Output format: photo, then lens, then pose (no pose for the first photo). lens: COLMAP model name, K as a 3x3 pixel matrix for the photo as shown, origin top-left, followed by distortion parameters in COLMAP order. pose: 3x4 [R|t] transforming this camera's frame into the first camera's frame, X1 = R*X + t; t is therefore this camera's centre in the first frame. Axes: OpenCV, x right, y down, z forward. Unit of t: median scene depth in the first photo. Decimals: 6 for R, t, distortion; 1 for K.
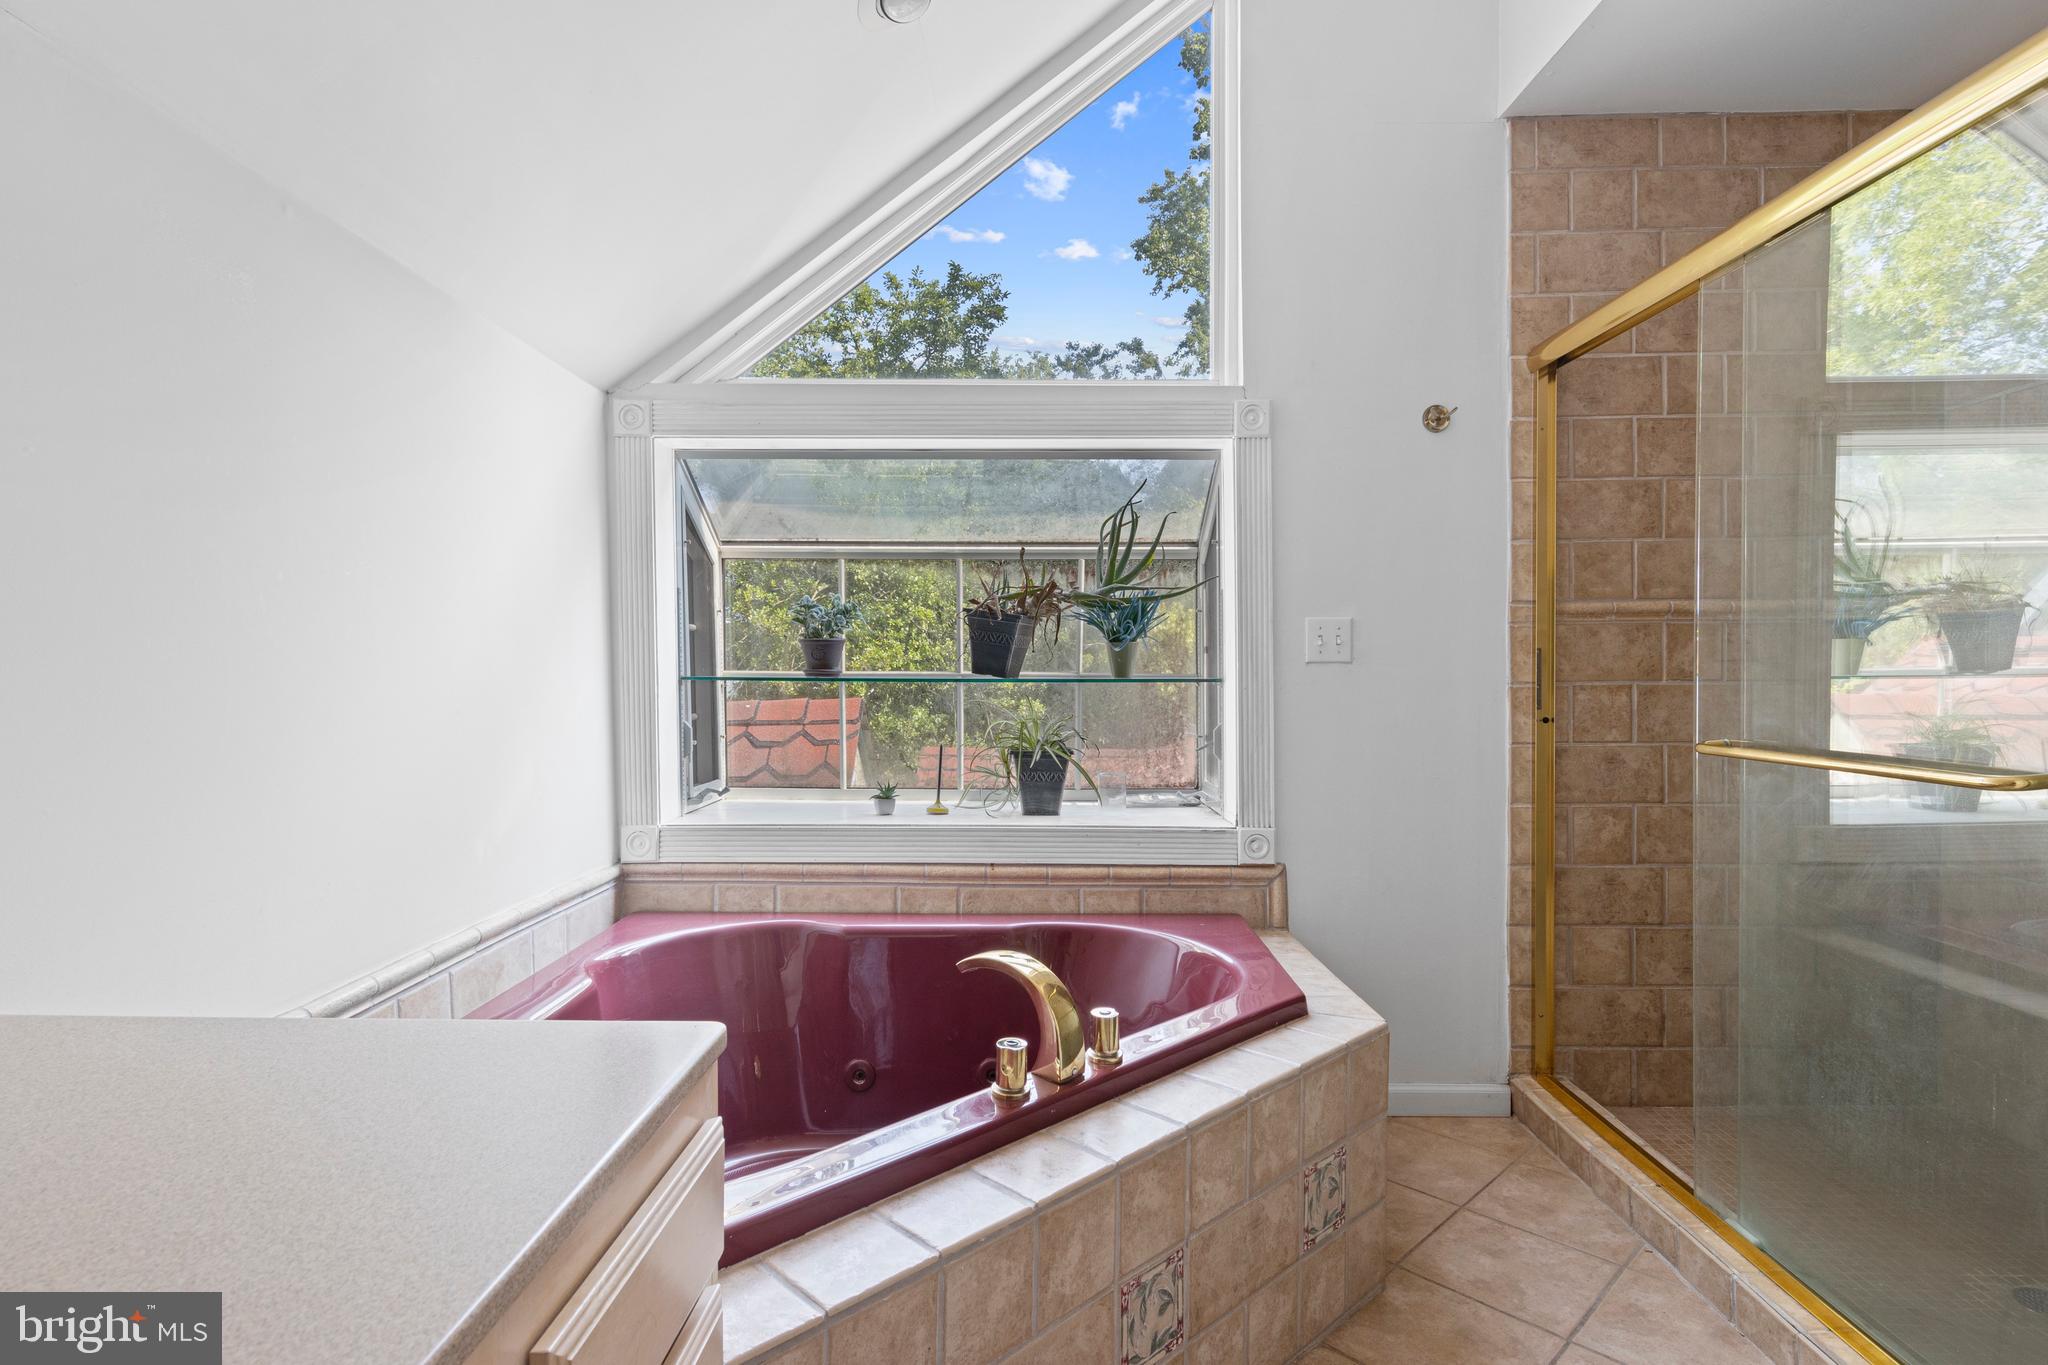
lens RADIAL K [[1047.6, 0, 1023.7], [0, 1047.6, 684.7], [0, 0, 1]] dist [0.015114, -0.004623]
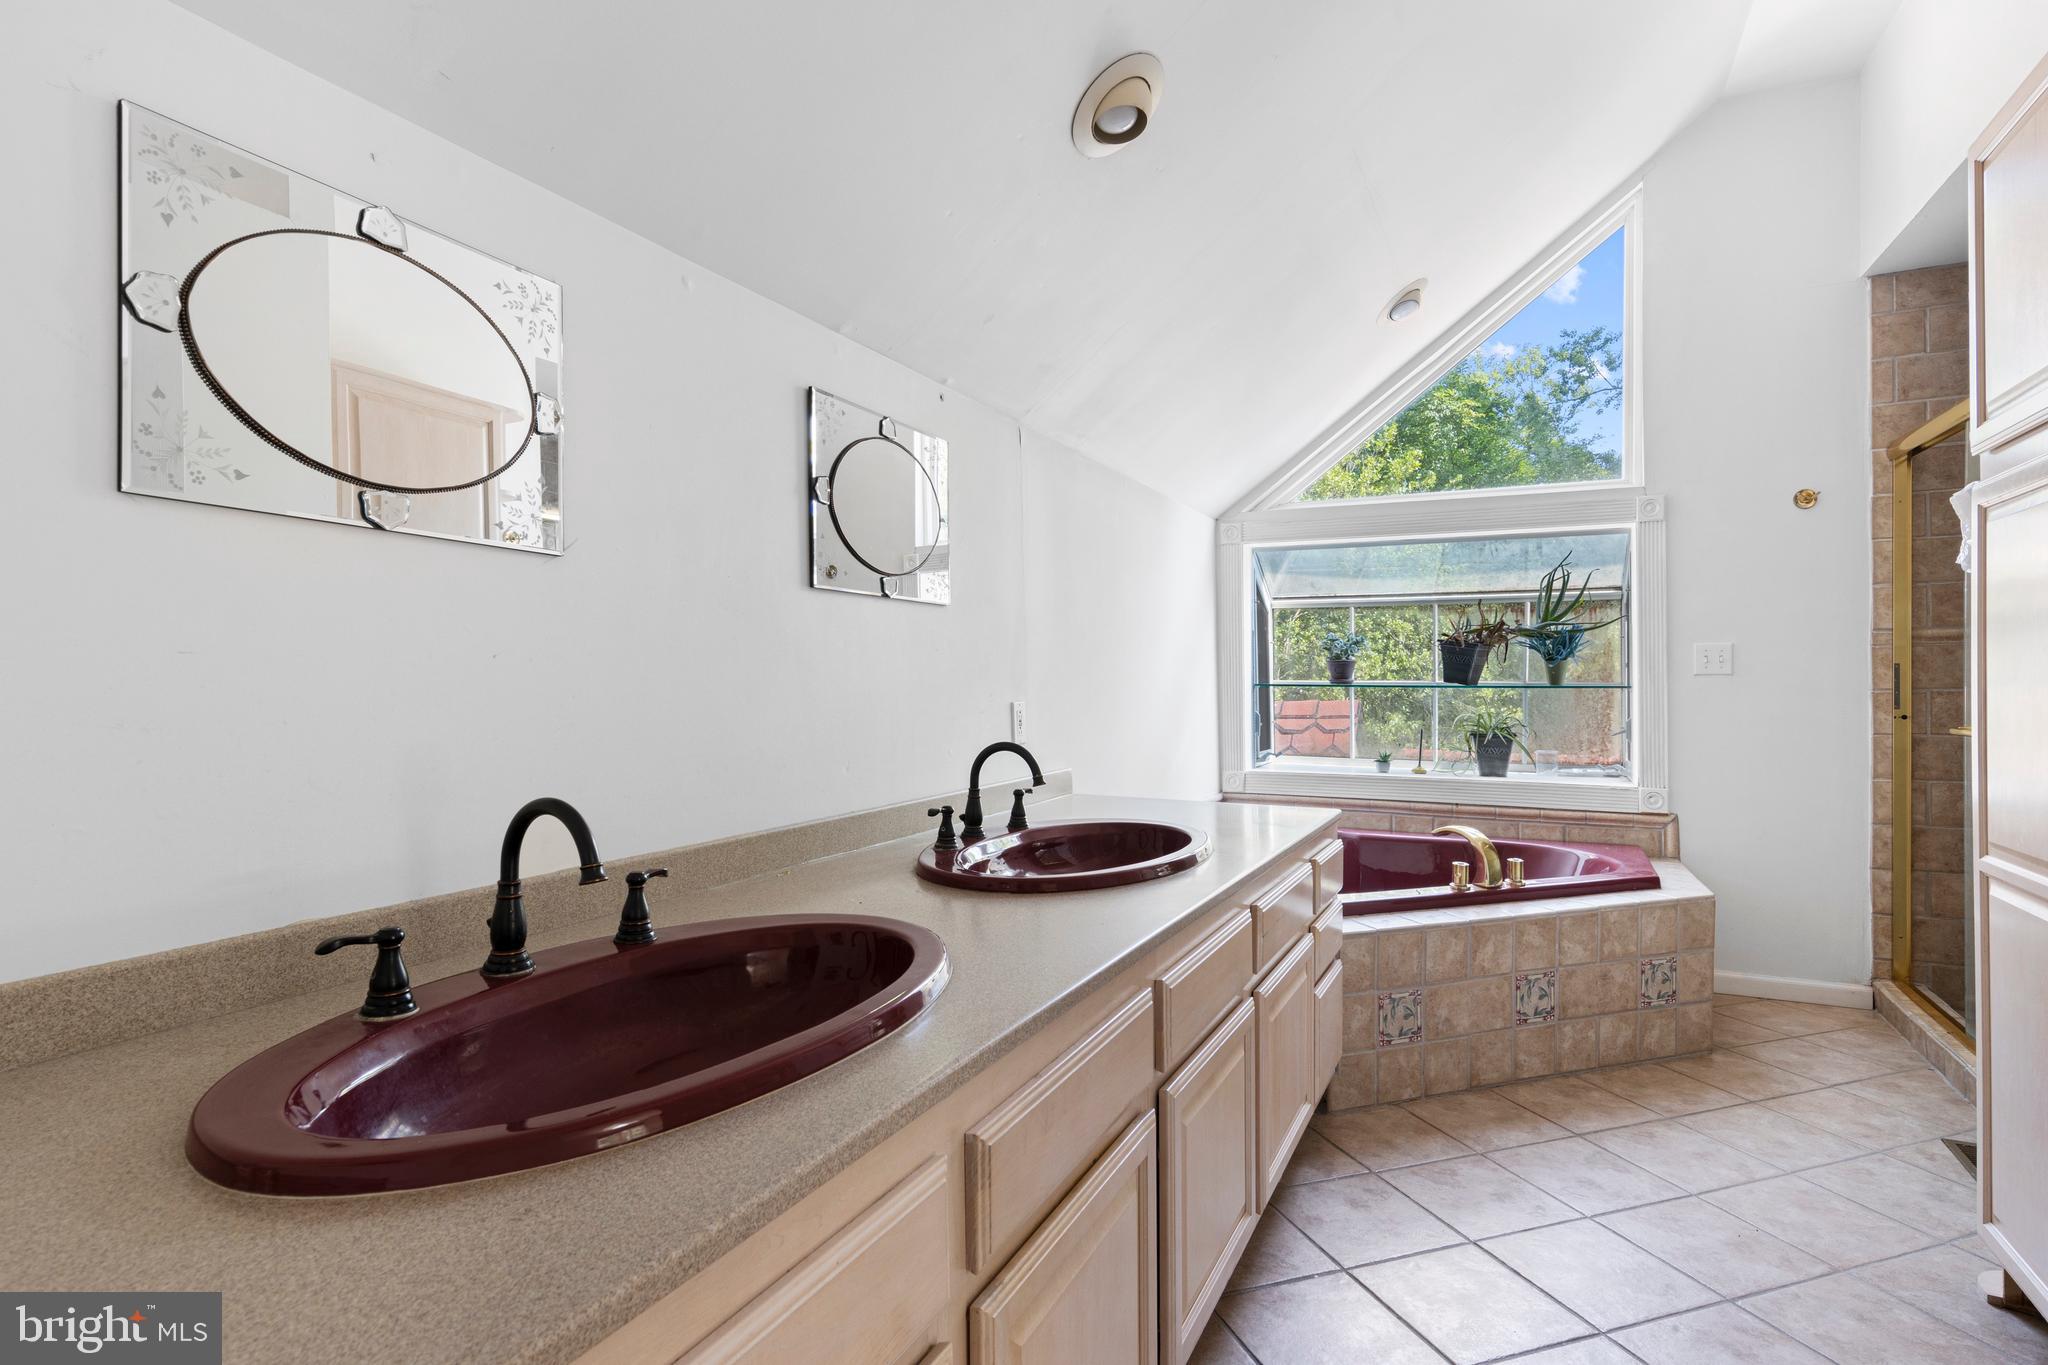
lens RADIAL K [[1047.6, 0, 1023.3], [0, 1047.6, 687.0], [0, 0, 1]] dist [0.015114, -0.004623]
pose [[0.906154, 0.002771, -0.422939, 0.046469], [-0.005257, 0.999975, -0.004711, 0.007372], [0.422915, 0.006493, 0.906146, -0.697609]]
